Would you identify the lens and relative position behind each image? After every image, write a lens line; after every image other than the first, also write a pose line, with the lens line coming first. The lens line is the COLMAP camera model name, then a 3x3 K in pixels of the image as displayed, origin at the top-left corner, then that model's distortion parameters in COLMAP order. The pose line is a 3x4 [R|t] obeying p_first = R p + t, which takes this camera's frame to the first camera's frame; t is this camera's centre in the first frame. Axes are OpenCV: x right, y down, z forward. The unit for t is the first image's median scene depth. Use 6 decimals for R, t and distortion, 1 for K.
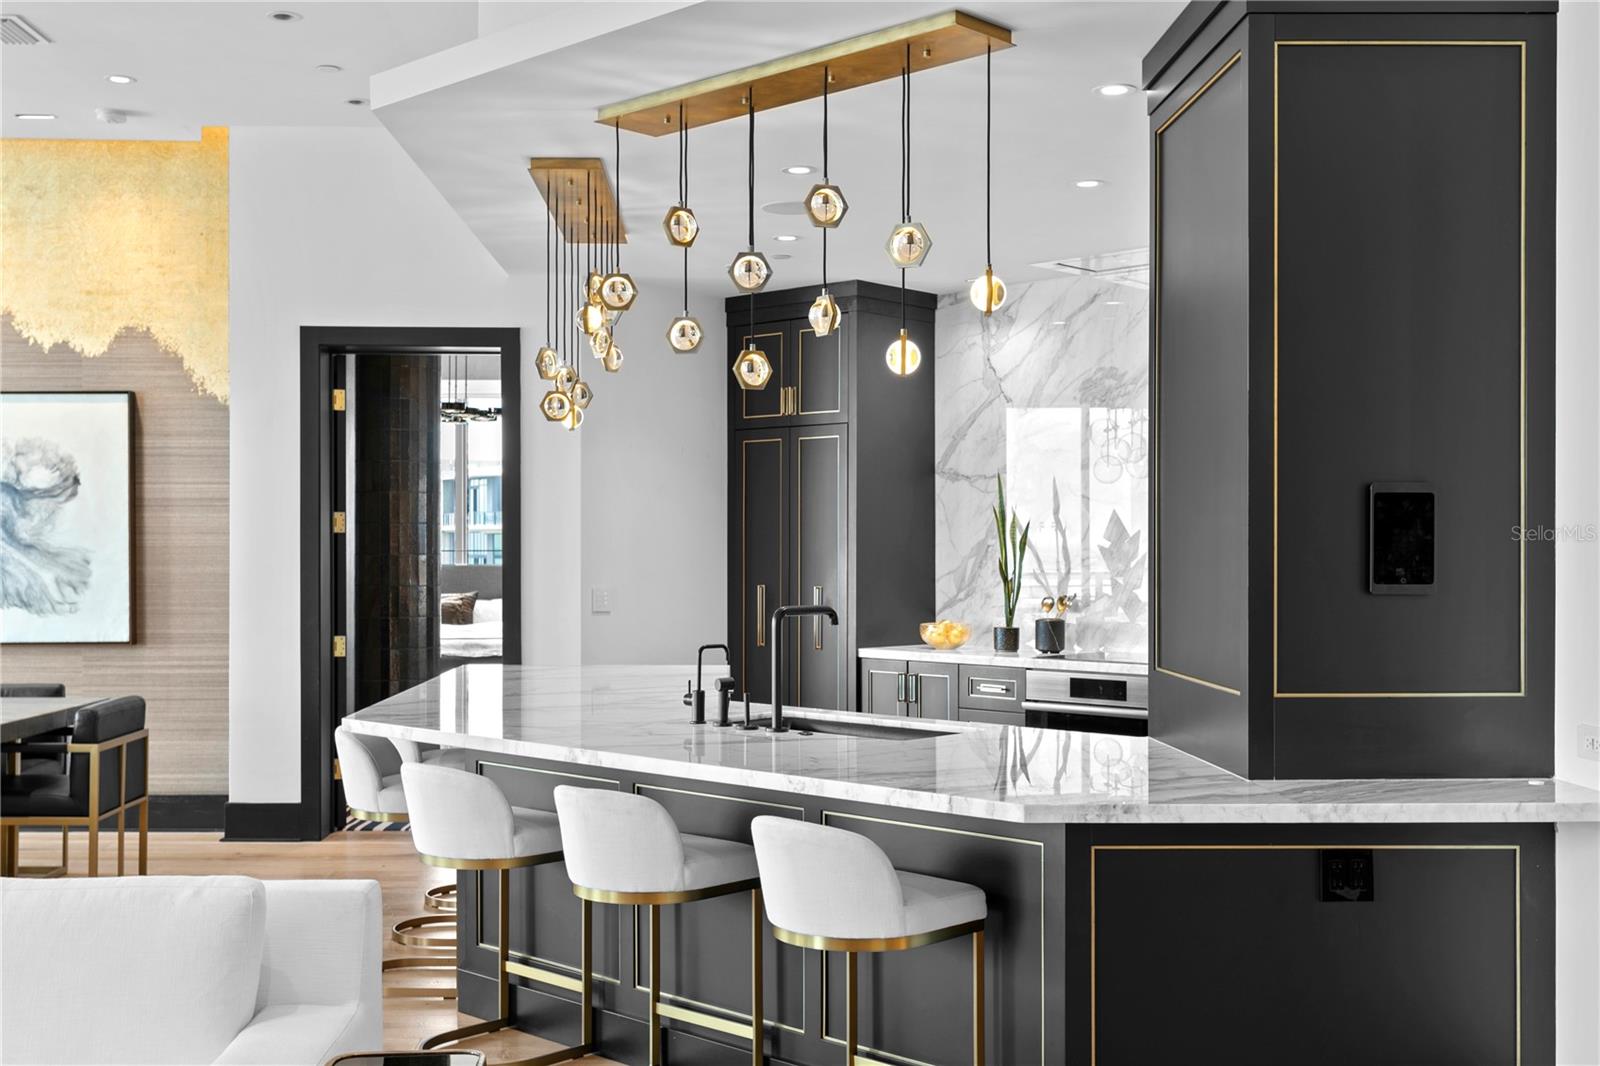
lens RADIAL K [[1693.8, 0, 792.3], [0, 1693.8, 544.0], [0, 0, 1]] dist [0.002410, 0.000000]
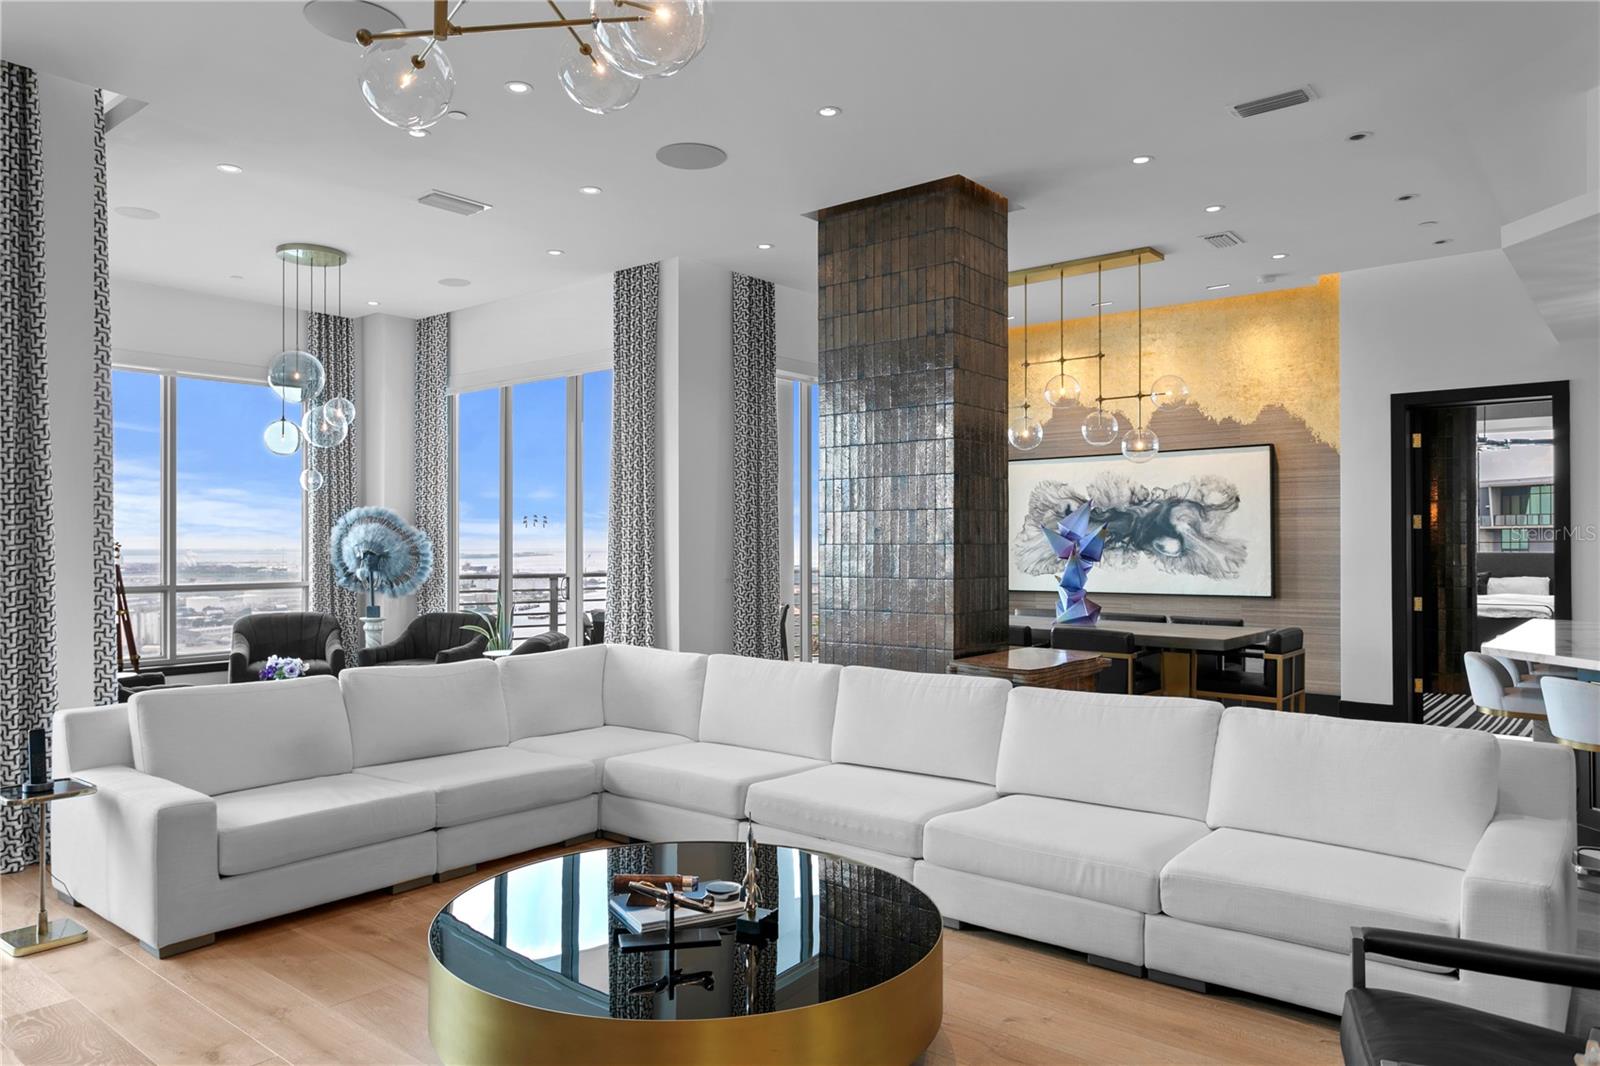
lens RADIAL K [[1080.7, 0, 773.0], [0, 1080.7, 535.6], [0, 0, 1]] dist [0.020908, -0.006930]
pose [[0.750528, -0.006117, -0.660810, -0.058723], [0.002534, 0.999976, -0.006378, 0.004173], [0.660834, 0.003113, 0.750526, -0.108212]]
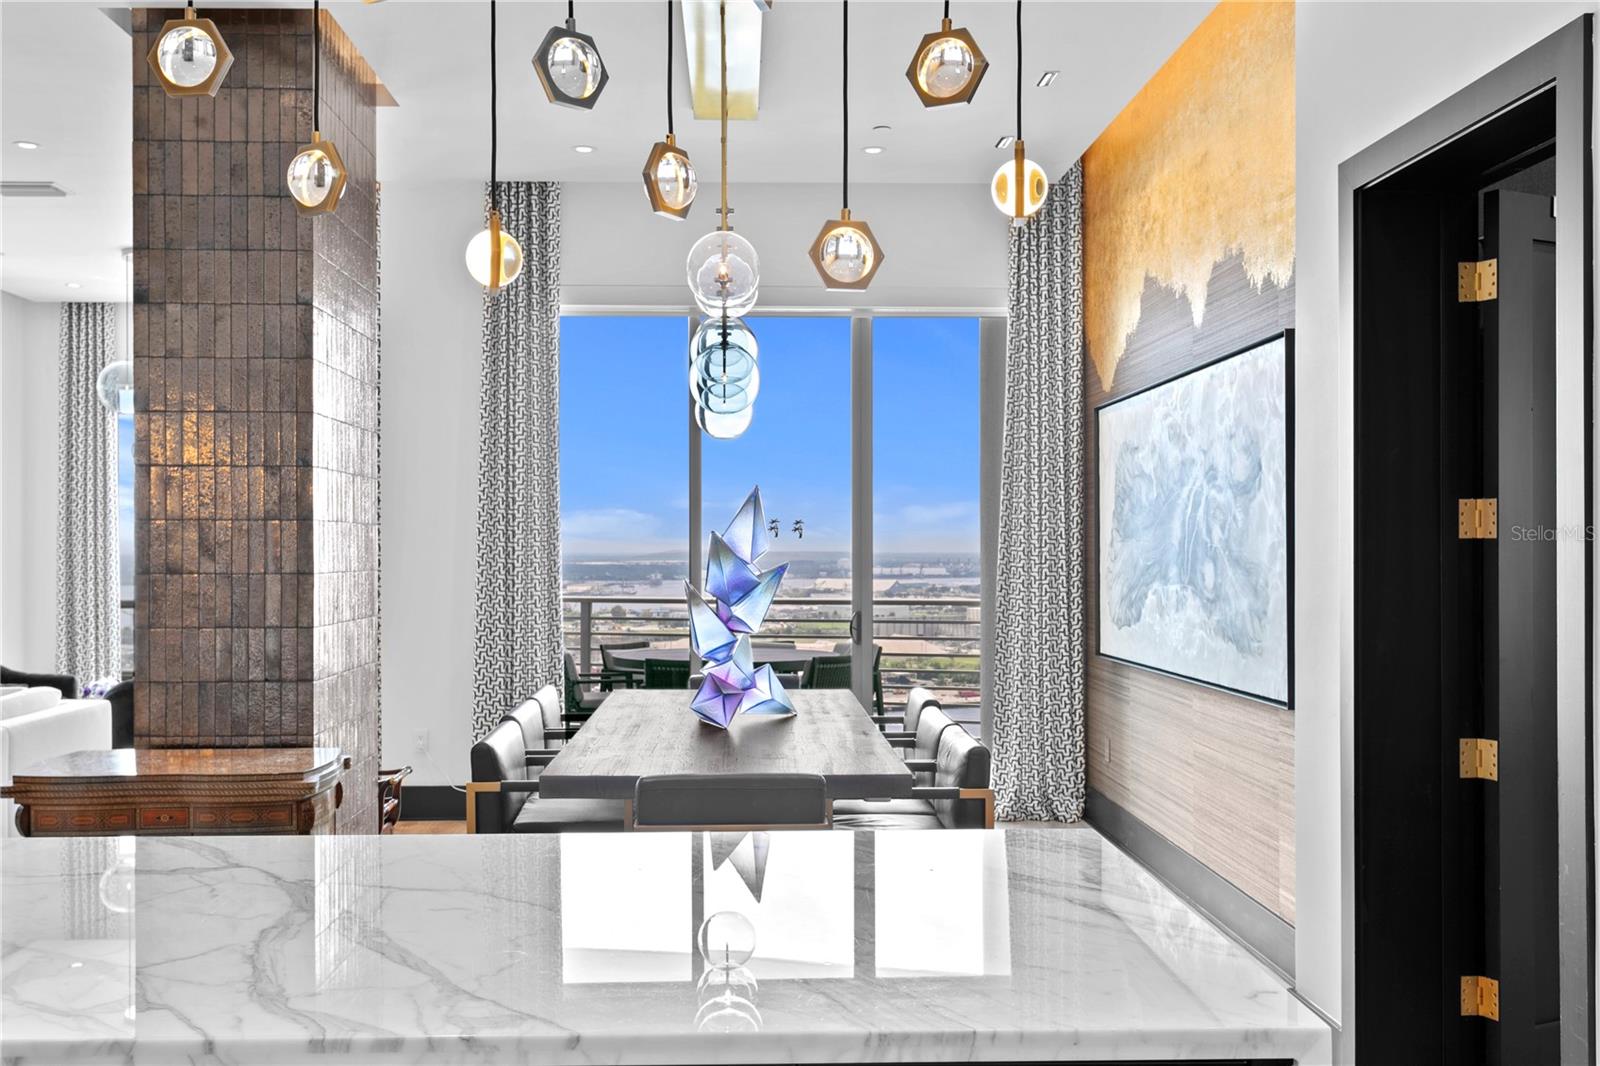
lens RADIAL K [[1429.0, 0, 793.7], [0, 1429.0, 559.5], [0, 0, 1]] dist [0.005874, 0.003329]
pose [[0.009565, 0.008284, -0.999920, 0.172398], [0.001999, 0.999964, 0.008303, -0.004754], [0.999952, -0.002078, 0.009549, 0.798537]]
